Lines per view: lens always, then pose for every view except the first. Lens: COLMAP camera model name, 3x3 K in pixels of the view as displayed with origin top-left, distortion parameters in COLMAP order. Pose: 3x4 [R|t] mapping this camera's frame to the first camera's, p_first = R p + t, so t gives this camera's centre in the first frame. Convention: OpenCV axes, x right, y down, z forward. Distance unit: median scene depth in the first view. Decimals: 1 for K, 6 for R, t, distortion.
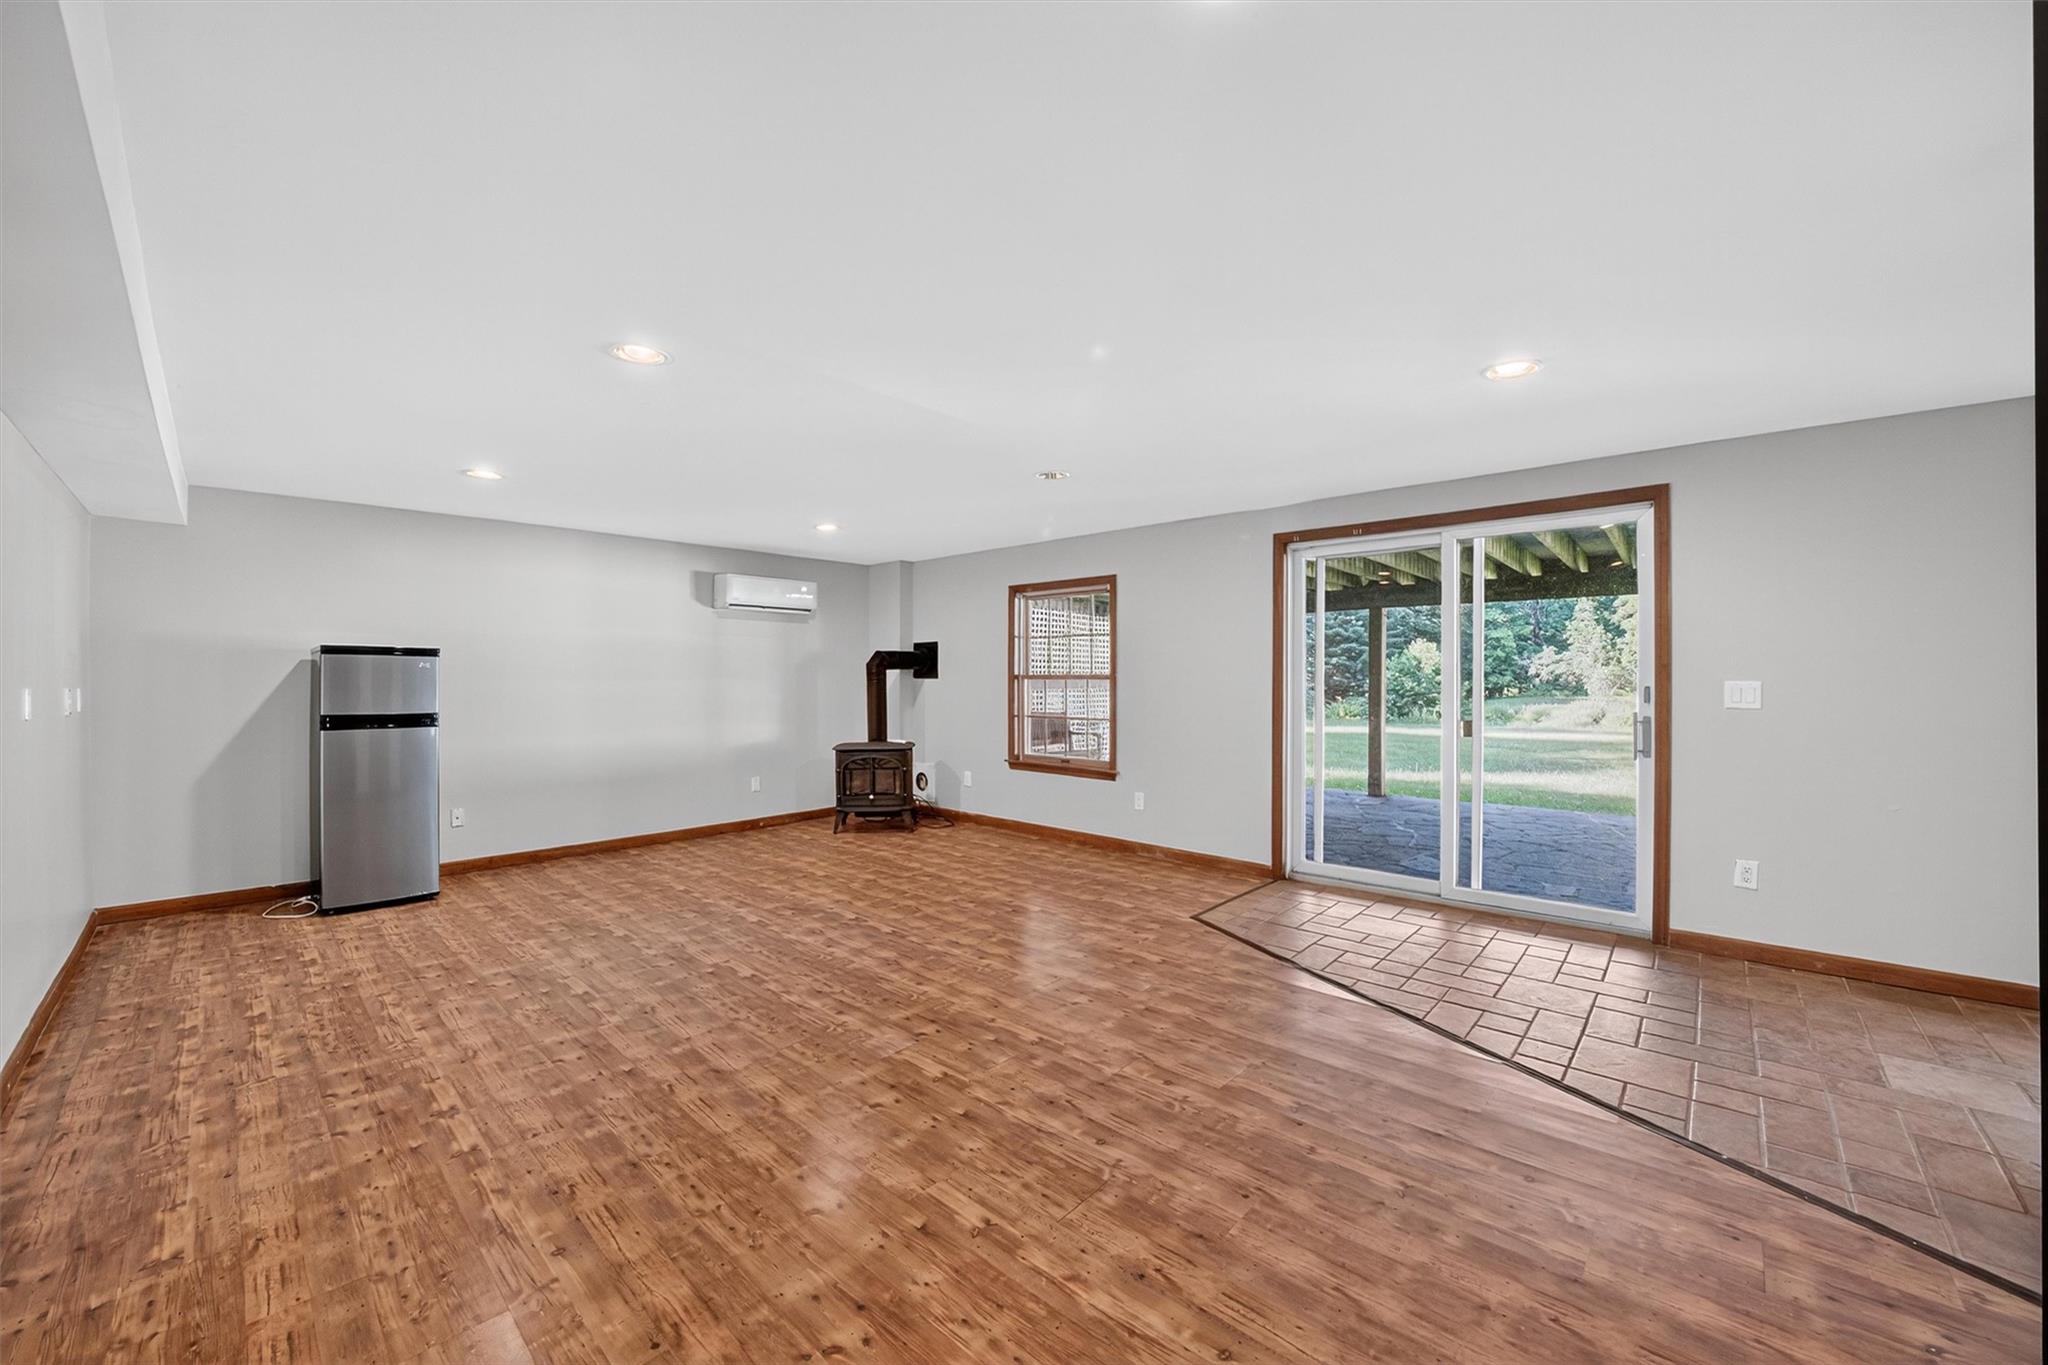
lens RADIAL K [[772.5, 0, 1028.7], [0, 772.5, 682.4], [0, 0, 1]] dist [-0.010143, -0.000017]
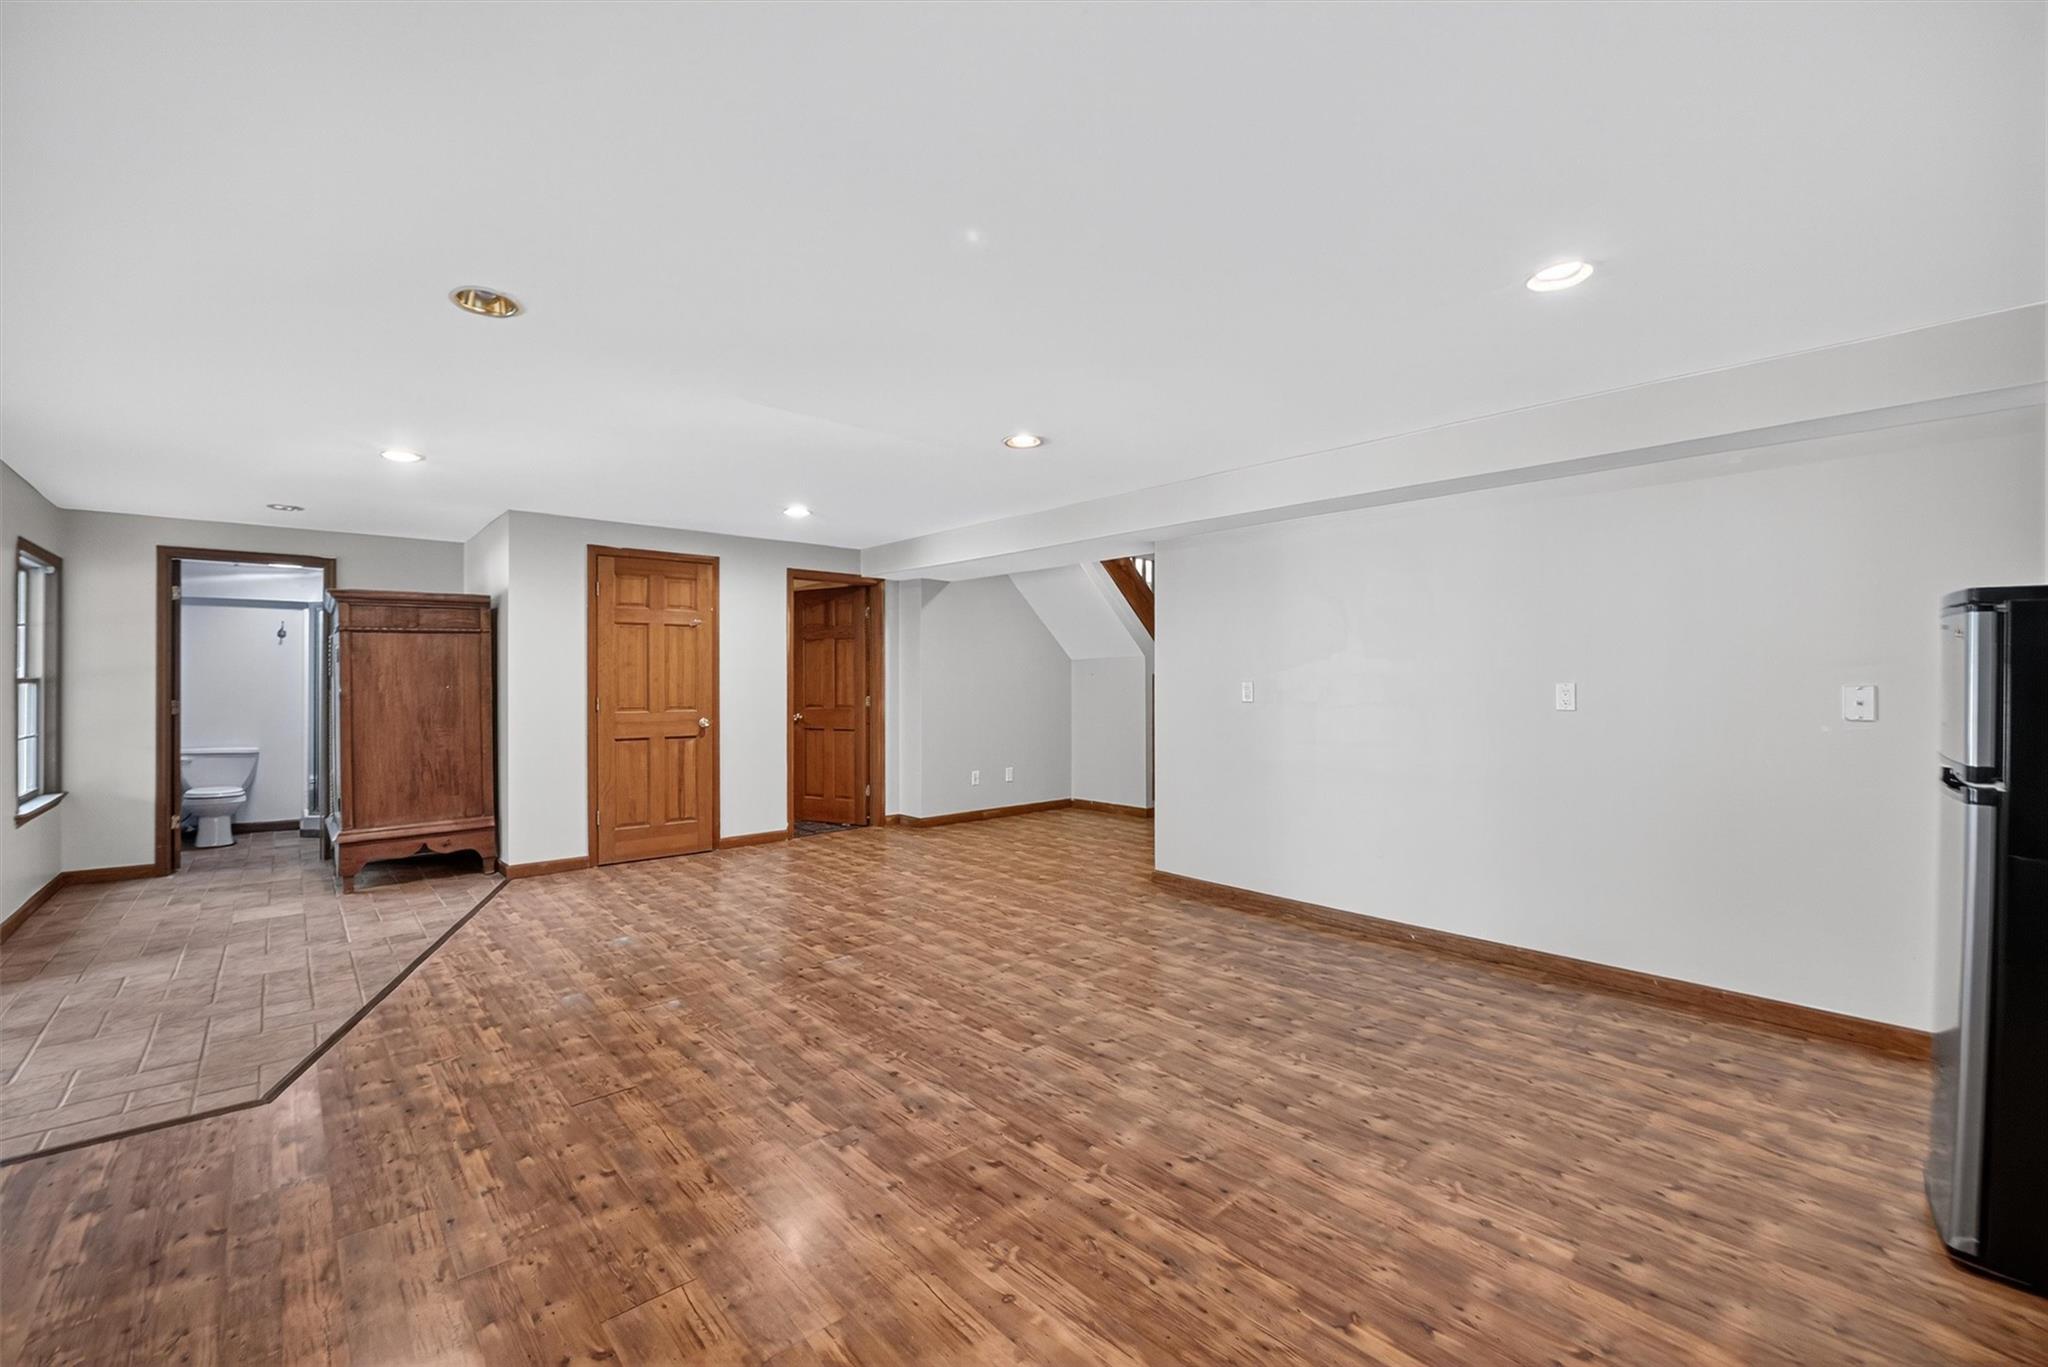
lens RADIAL K [[772.5, 0, 1028.7], [0, 772.5, 683.4], [0, 0, 1]] dist [-0.010143, -0.000017]
pose [[-0.998045, 0.007280, 0.062071, -0.492832], [0.008013, 0.999901, 0.011566, -0.007749], [-0.061980, 0.012041, -0.998005, 1.942897]]
